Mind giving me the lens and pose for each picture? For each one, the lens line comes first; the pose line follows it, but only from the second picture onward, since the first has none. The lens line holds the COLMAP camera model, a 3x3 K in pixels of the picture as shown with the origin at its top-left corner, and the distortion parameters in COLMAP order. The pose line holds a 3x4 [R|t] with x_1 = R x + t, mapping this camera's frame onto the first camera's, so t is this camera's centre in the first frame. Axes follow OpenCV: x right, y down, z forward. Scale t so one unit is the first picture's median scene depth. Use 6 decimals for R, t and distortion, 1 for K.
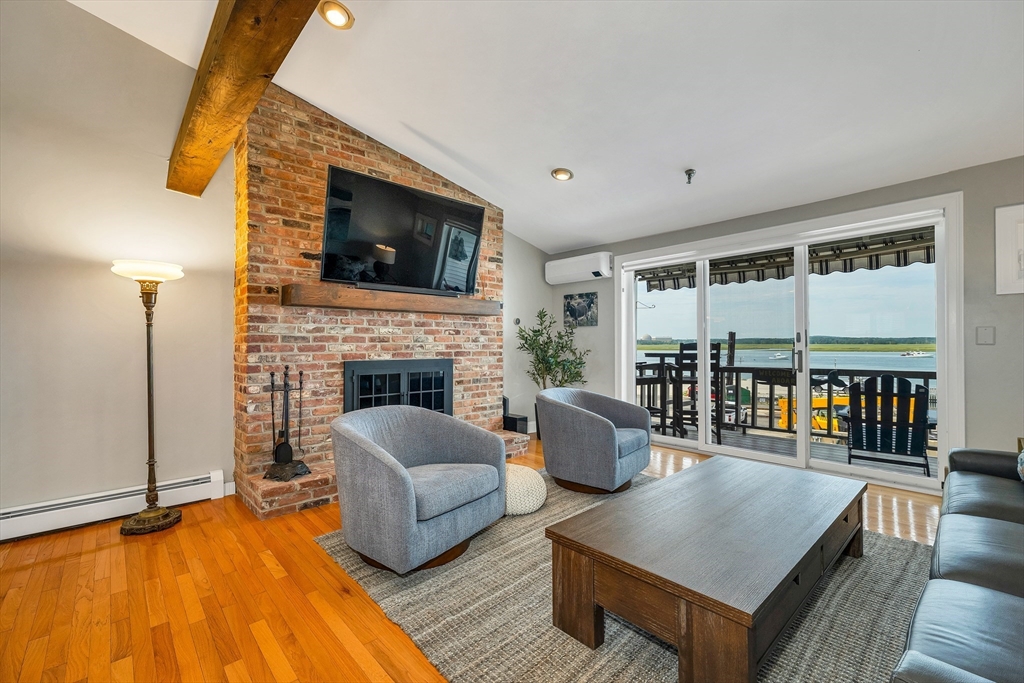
lens RADIAL K [[420.1, 0, 519.8], [0, 420.1, 343.7], [0, 0, 1]] dist [0.003227, 0.000087]
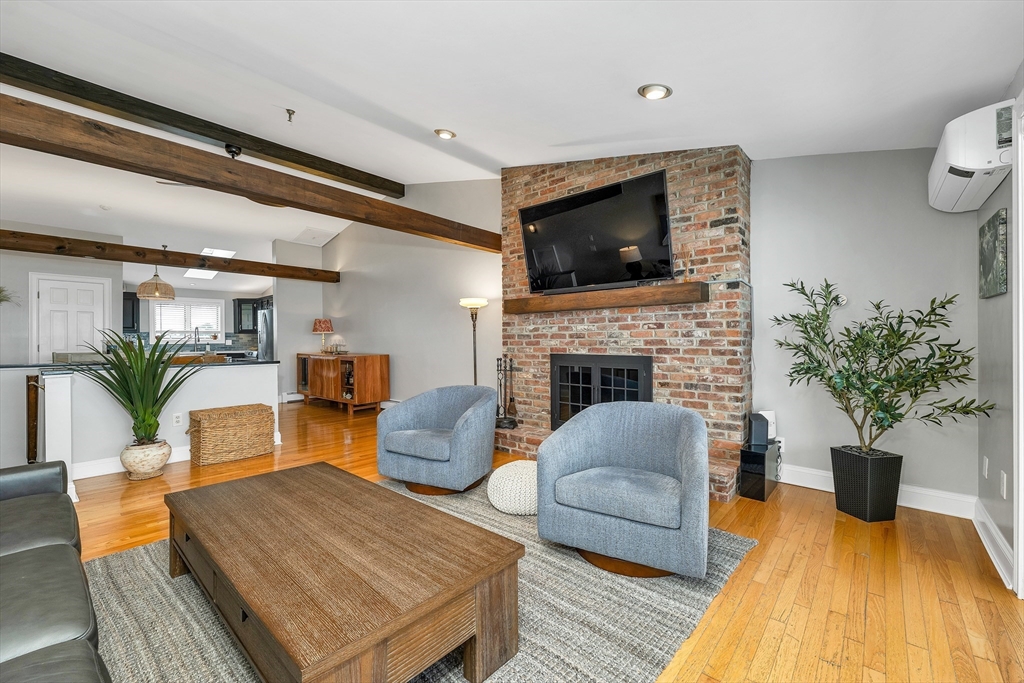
lens RADIAL K [[420.1, 0, 520.0], [0, 420.1, 344.2], [0, 0, 1]] dist [0.003227, 0.000087]
pose [[0.113492, 0.011295, -0.993475, 0.748859], [0.006953, 0.999902, 0.012162, -0.002057], [0.993515, -0.008288, 0.113403, 0.691933]]
